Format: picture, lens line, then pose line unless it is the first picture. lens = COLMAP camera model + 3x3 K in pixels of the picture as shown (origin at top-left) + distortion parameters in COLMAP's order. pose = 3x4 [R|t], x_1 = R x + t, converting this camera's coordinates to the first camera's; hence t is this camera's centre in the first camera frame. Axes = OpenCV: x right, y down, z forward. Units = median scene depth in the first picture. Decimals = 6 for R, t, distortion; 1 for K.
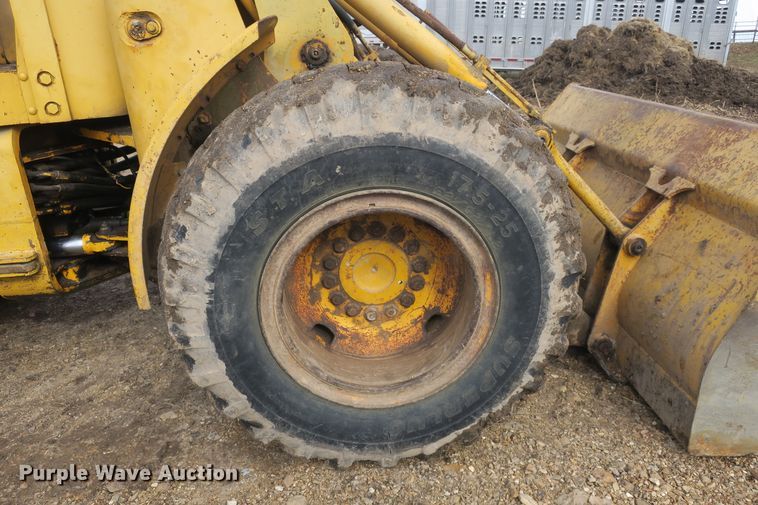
lens RADIAL K [[594.5, 0, 379.0], [0, 594.5, 252.5], [0, 0, 1]] dist [-0.008745, 0.006962]
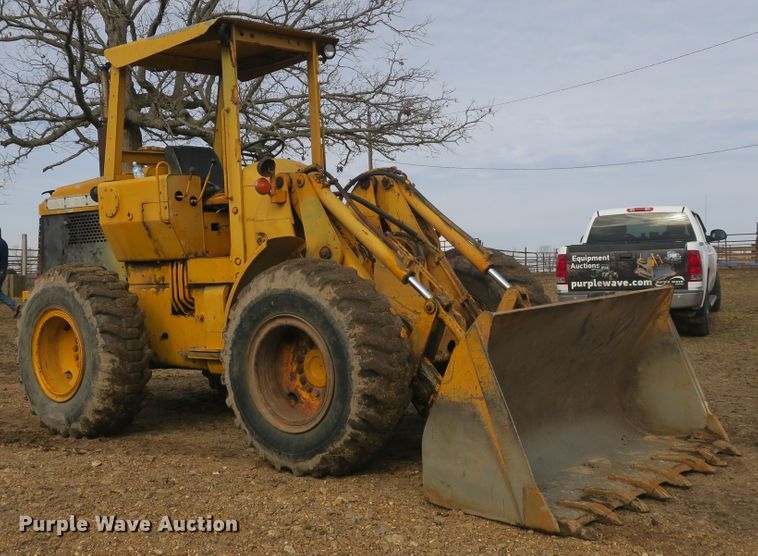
lens RADIAL K [[990.3, 0, 379.0], [0, 990.3, 278.0], [0, 0, 1]] dist [0.021888, 0.047869]
pose [[0.727576, 0.042127, -0.684732, 2.237158], [-0.236159, 0.952489, -0.192335, 0.316819], [0.644098, 0.301644, 0.702957, -1.121799]]
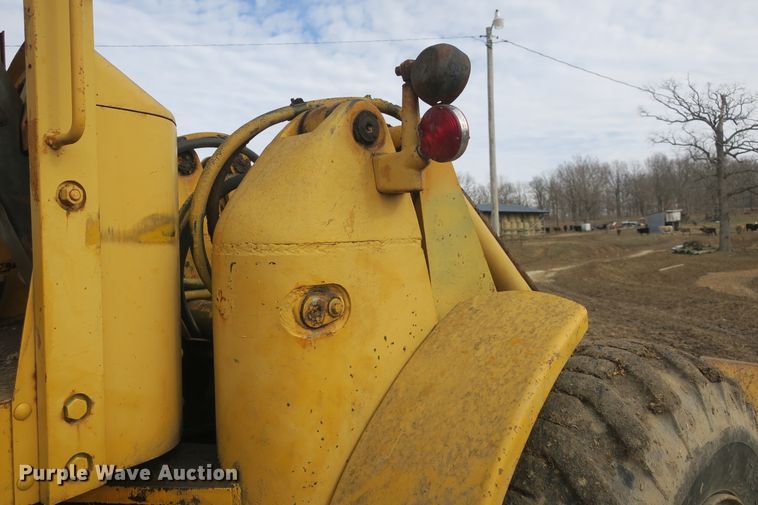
lens RADIAL K [[594.5, 0, 379.0], [0, 594.5, 252.5], [0, 0, 1]] dist [-0.008745, 0.006962]
pose [[0.778877, 0.011947, 0.627063, -0.711960], [0.196612, 0.944769, -0.262212, -0.249270], [-0.595562, 0.327520, 0.733510, 0.471356]]
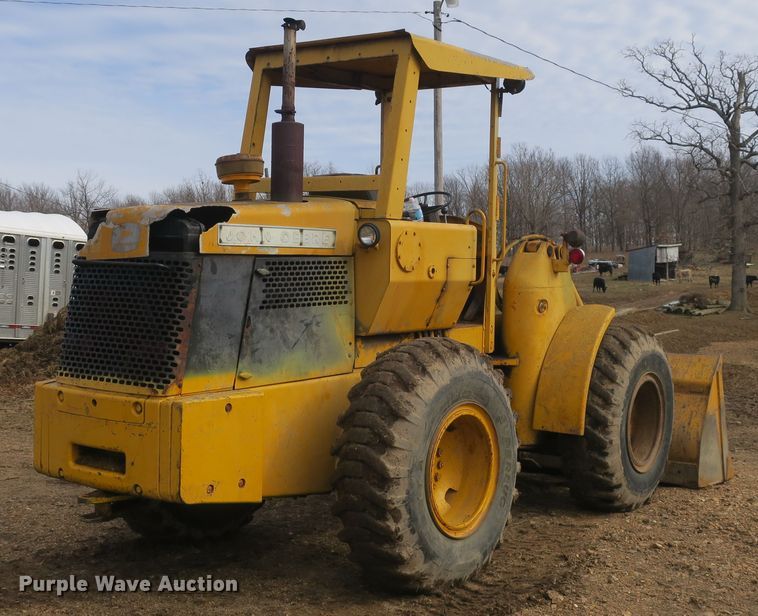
lens RADIAL K [[1095.5, 0, 393.7], [0, 1095.5, 321.4], [0, 0, 1]] dist [-0.005350, 0.032905]
pose [[0.627077, 0.015184, 0.778809, -3.612365], [0.229595, 0.951791, -0.203420, 0.328036], [-0.744352, 0.306370, 0.593361, -0.864344]]
